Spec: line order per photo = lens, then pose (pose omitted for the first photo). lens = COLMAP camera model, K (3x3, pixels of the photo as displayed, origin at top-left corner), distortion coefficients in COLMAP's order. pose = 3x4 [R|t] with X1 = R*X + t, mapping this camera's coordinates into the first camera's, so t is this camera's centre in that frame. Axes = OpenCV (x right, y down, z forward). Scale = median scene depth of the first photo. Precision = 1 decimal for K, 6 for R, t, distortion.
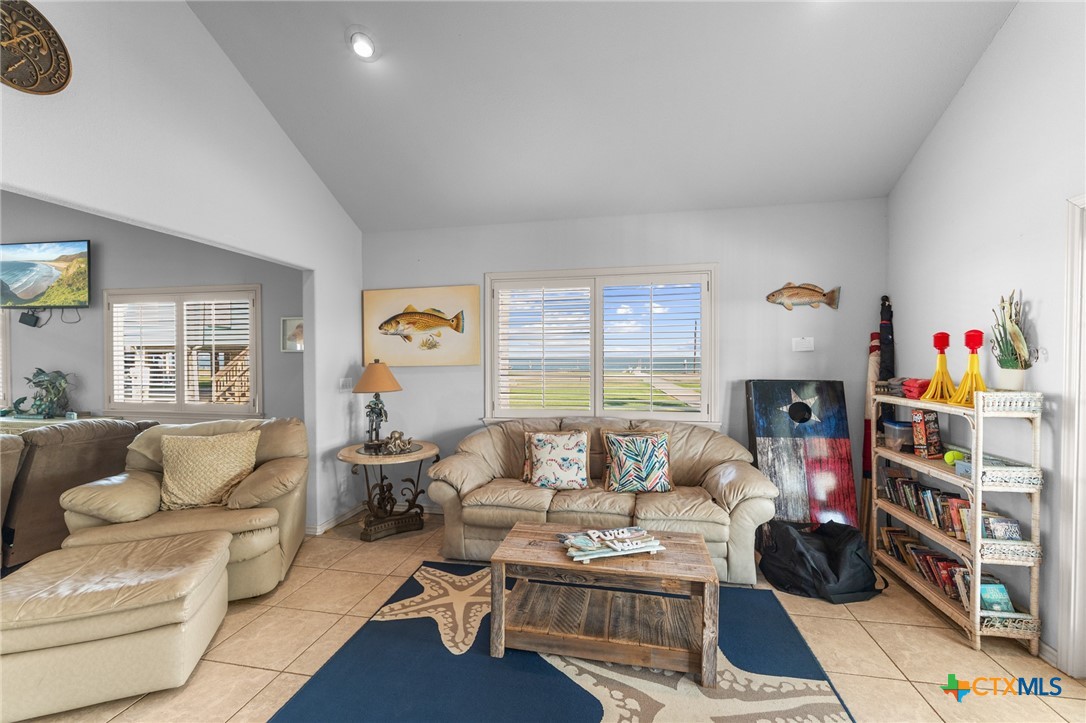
lens RADIAL K [[454.1, 0, 538.2], [0, 454.1, 363.7], [0, 0, 1]] dist [0.001749, 0.000193]
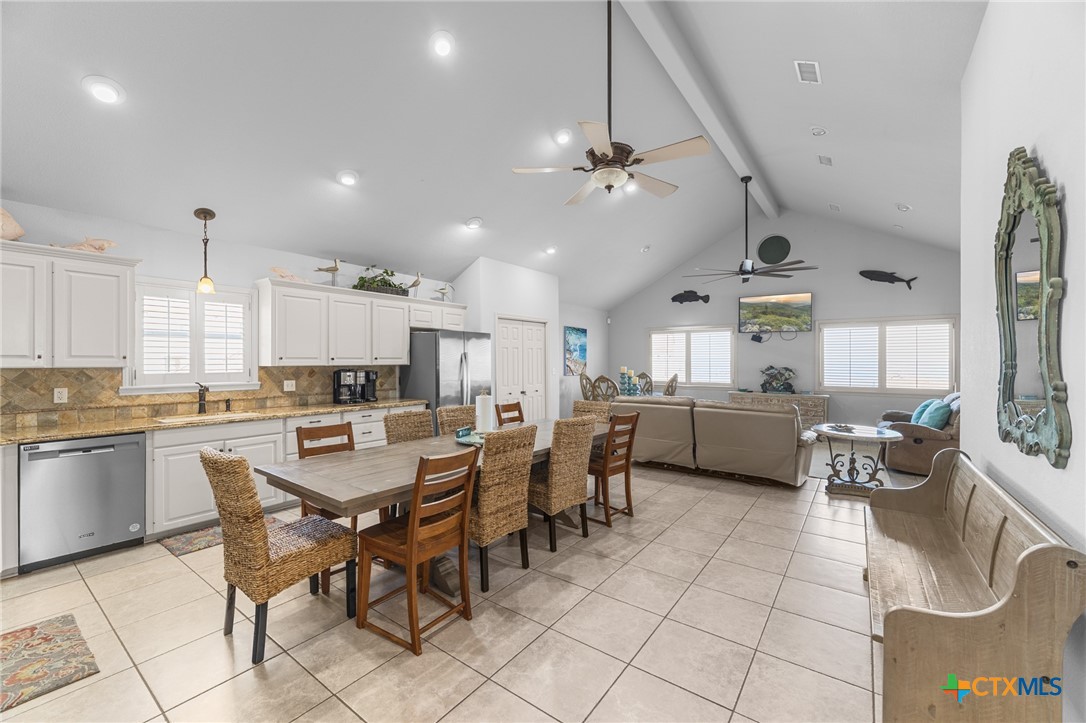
lens RADIAL K [[435.5, 0, 542.9], [0, 435.5, 357.8], [0, 0, 1]] dist [-0.001440, 0.000434]
pose [[0.905601, -0.000490, -0.424131, -1.785194], [-0.006552, 0.999864, -0.015146, 0.015919], [0.424081, 0.016495, 0.905474, -1.398320]]
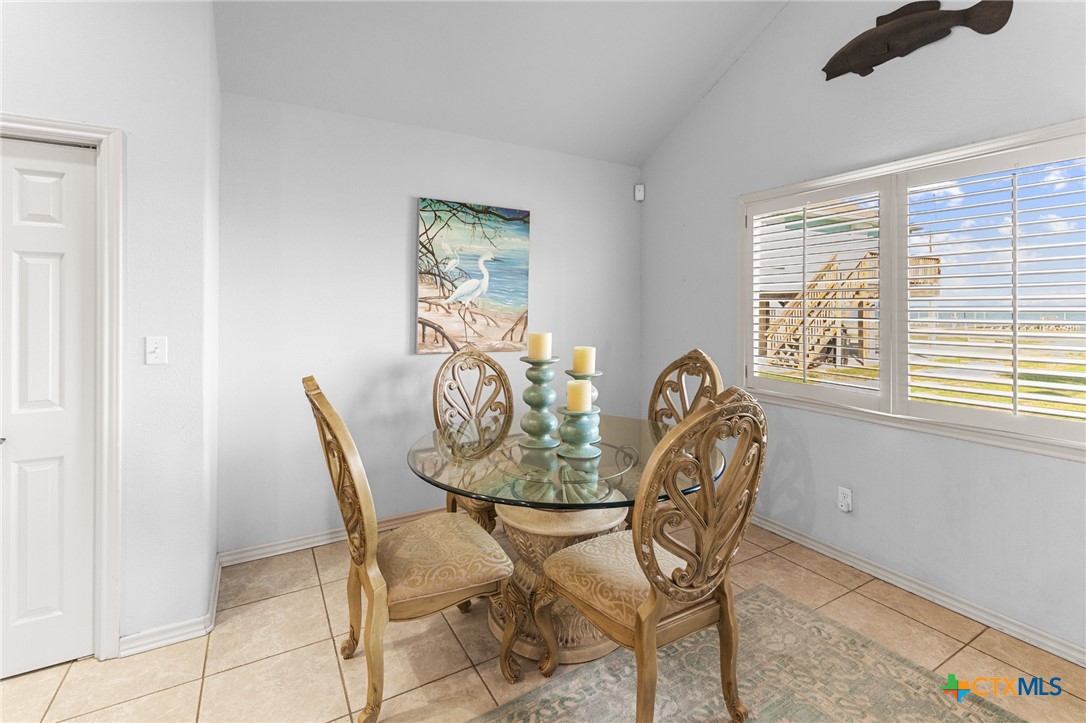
lens RADIAL K [[491.9, 0, 541.3], [0, 491.9, 301.3], [0, 0, 1]] dist [-0.000770, -0.000094]
pose [[0.658487, -0.003572, -0.752584, -1.928630], [-0.011929, 0.999814, -0.015183, -0.007573], [0.752498, 0.018976, 0.658321, 0.721139]]
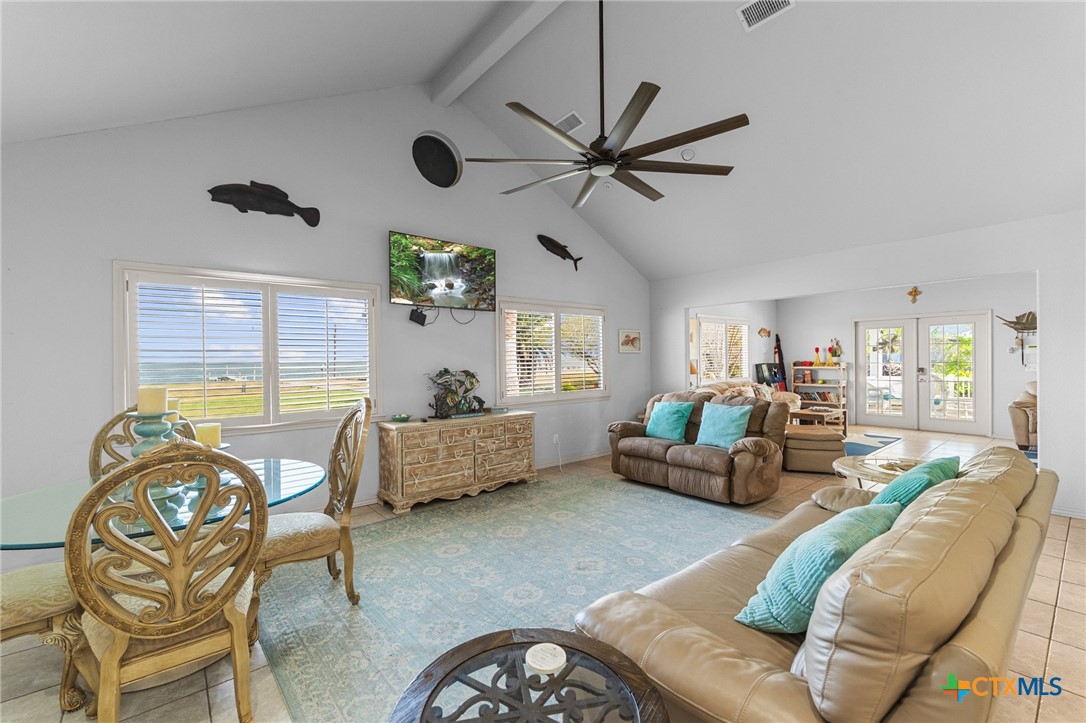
lens RADIAL K [[456.6, 0, 543.0], [0, 456.6, 361.5], [0, 0, 1]] dist [0.001270, 0.000473]
pose [[0.632162, -0.011251, 0.774754, -2.608924], [0.022662, 0.999735, -0.003973, 0.005668], [-0.774505, 0.020069, 0.632250, 0.321002]]
